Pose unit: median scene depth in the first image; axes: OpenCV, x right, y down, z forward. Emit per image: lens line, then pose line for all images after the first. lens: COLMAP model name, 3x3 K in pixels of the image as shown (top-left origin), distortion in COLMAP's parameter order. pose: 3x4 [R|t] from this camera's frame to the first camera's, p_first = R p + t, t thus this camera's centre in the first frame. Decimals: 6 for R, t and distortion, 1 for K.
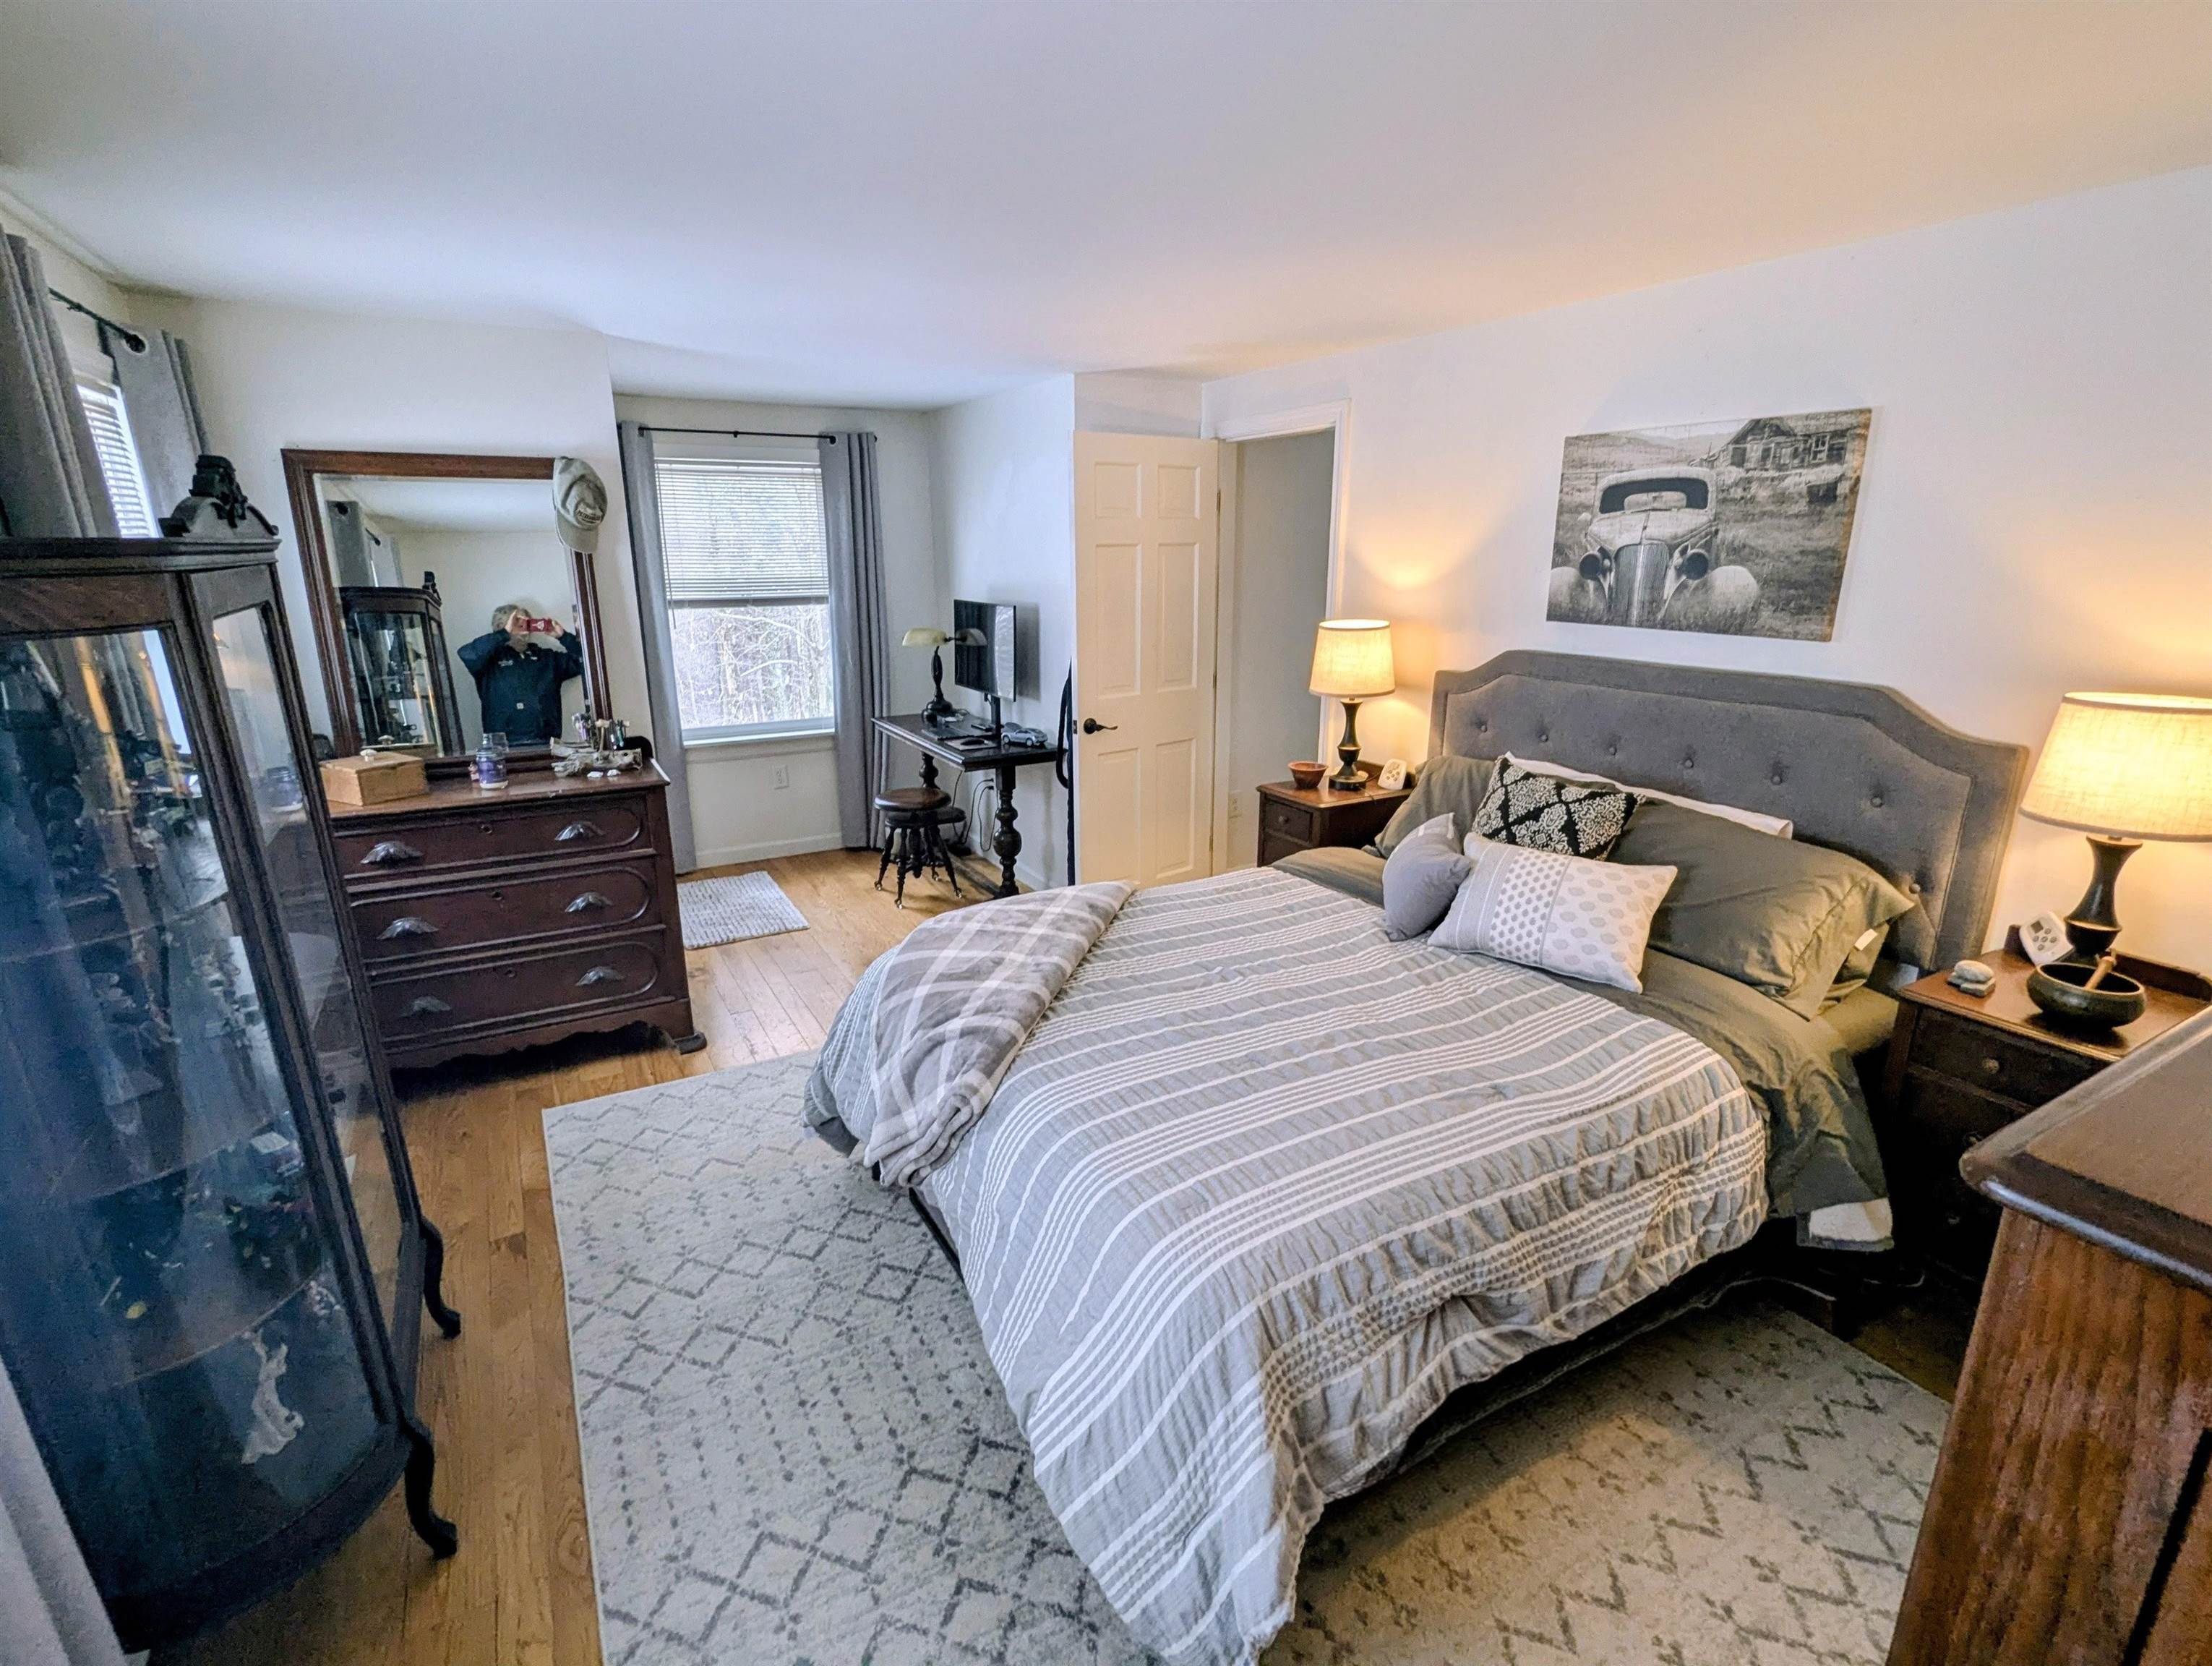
lens RADIAL K [[1061.8, 0, 1104.7], [0, 1061.8, 840.9], [0, 0, 1]] dist [-0.000883, -0.000035]
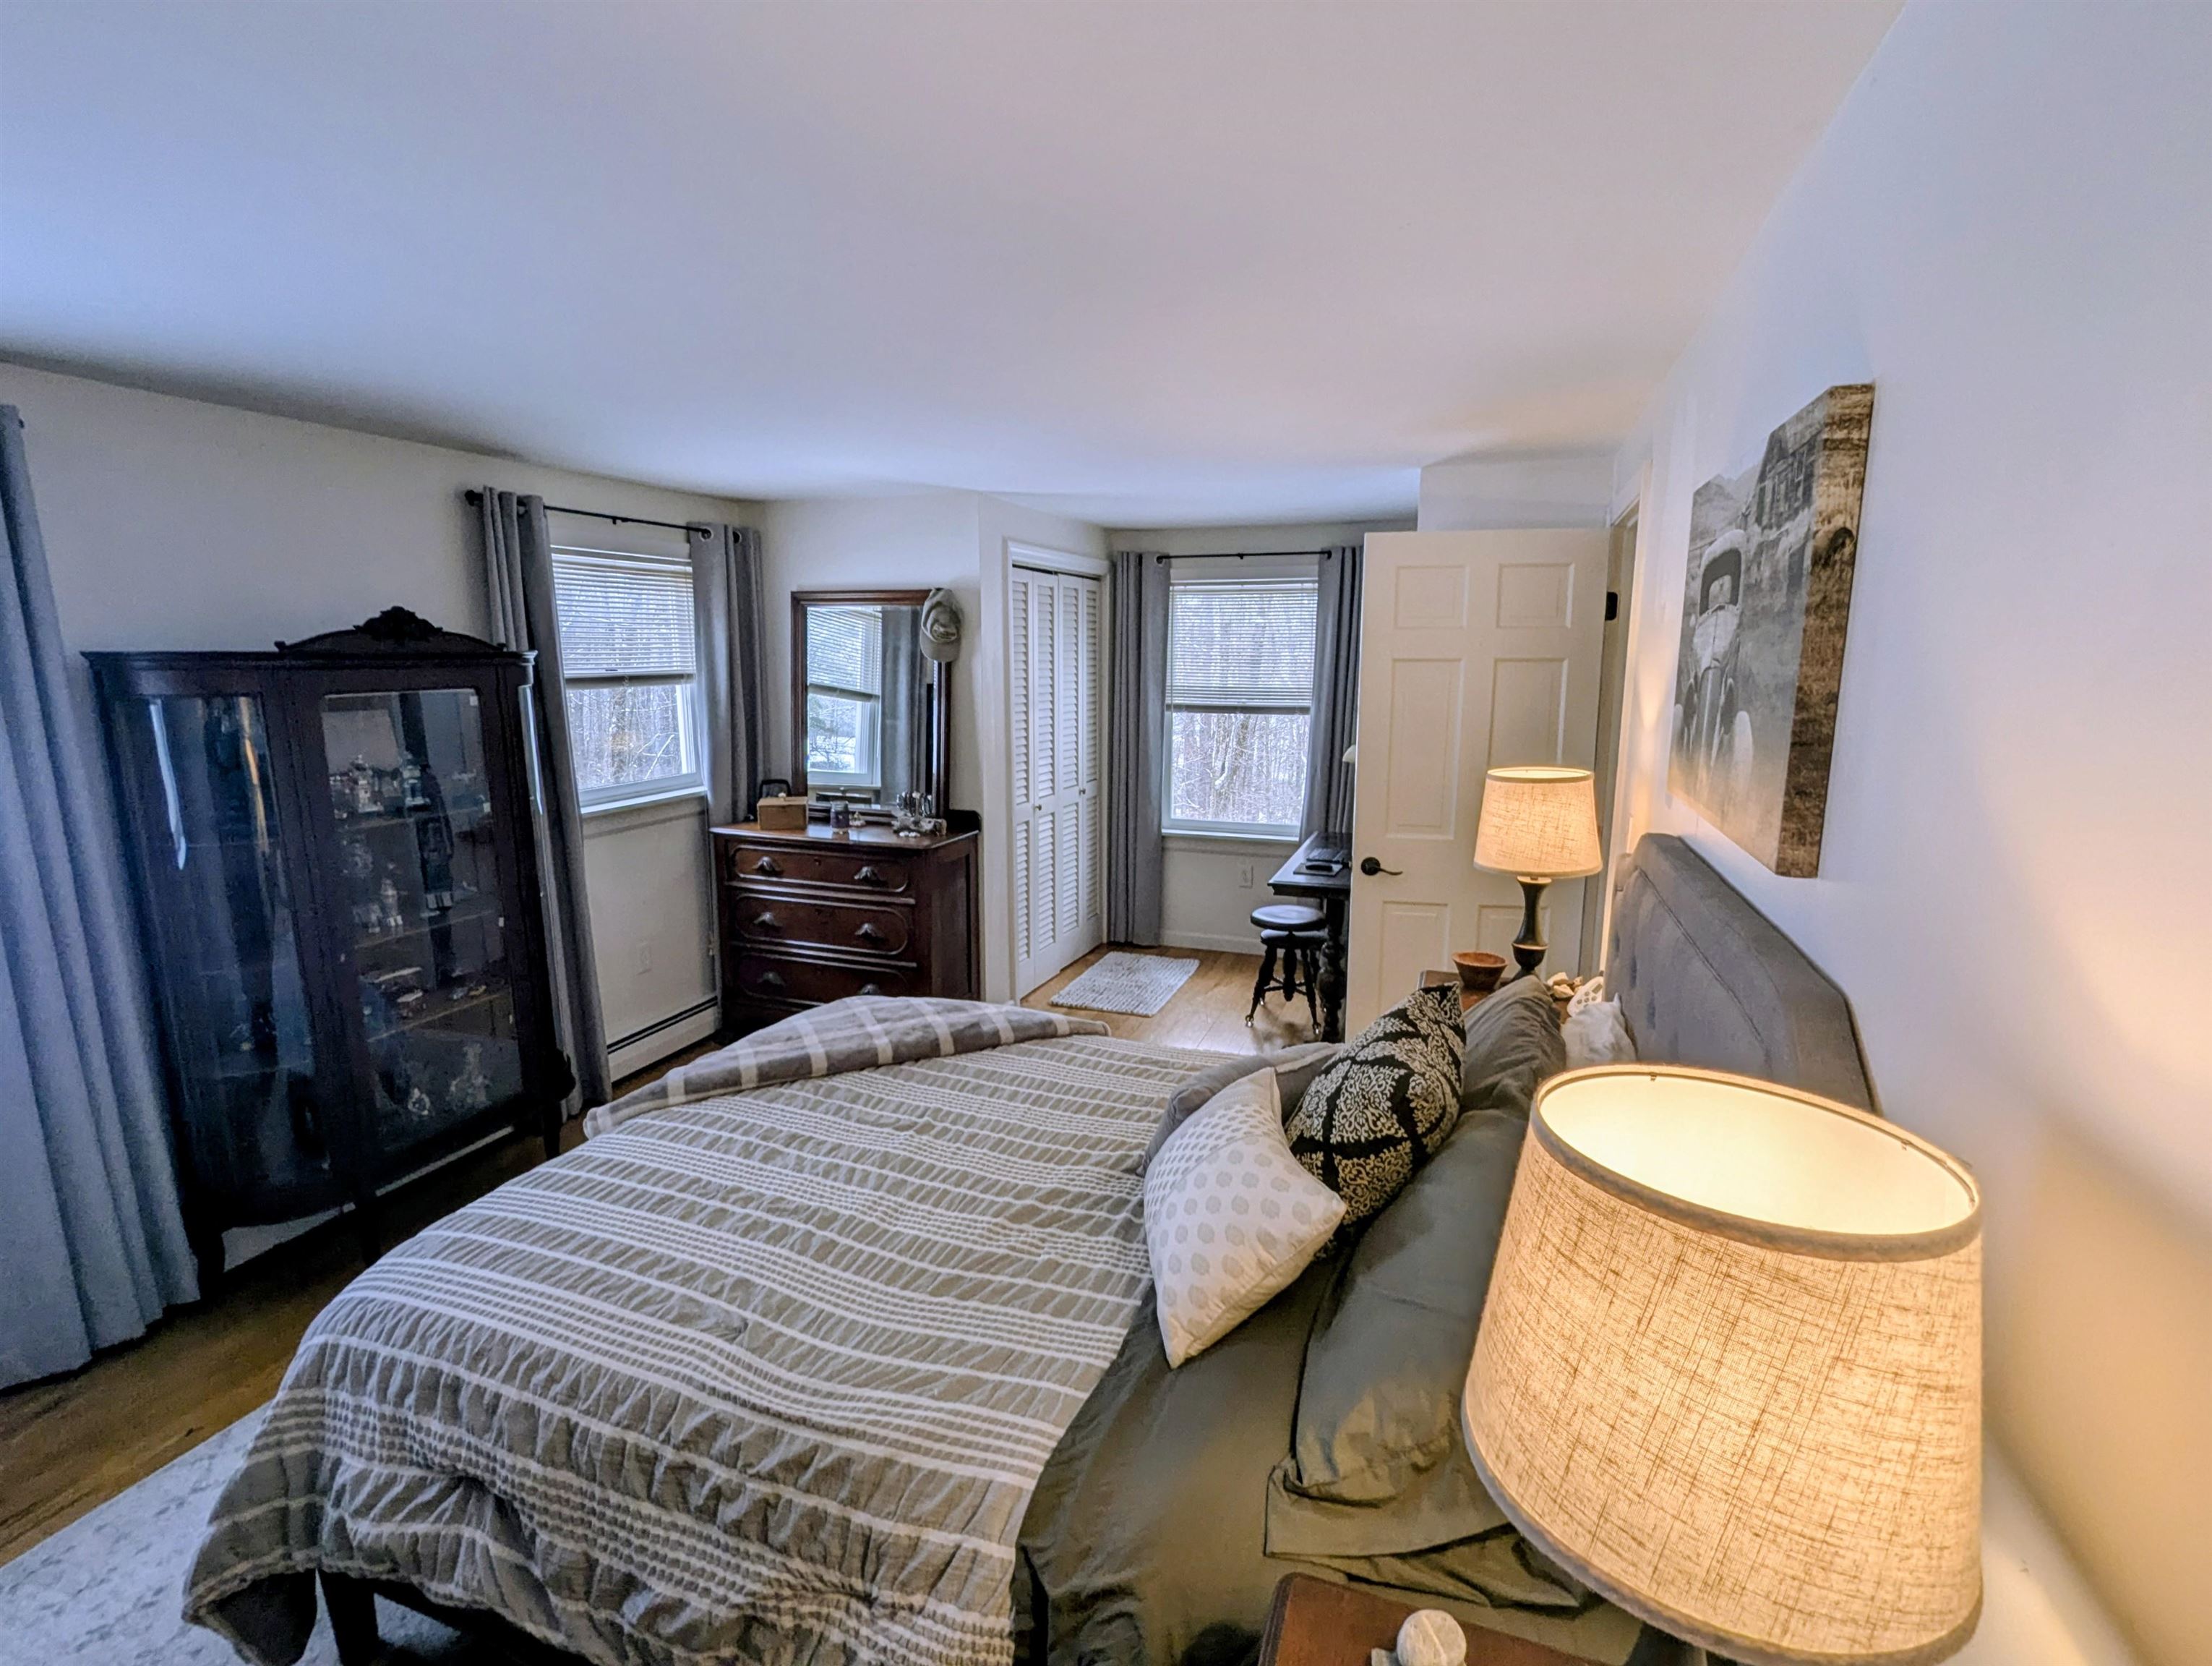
lens RADIAL K [[1061.8, 0, 1095.4], [0, 1061.8, 842.6], [0, 0, 1]] dist [-0.000883, -0.000035]
pose [[0.642773, 0.139686, -0.753213, 0.787347], [-0.212219, 0.977222, 0.000128, -0.129840], [0.736075, 0.159764, 0.657776, 0.439315]]
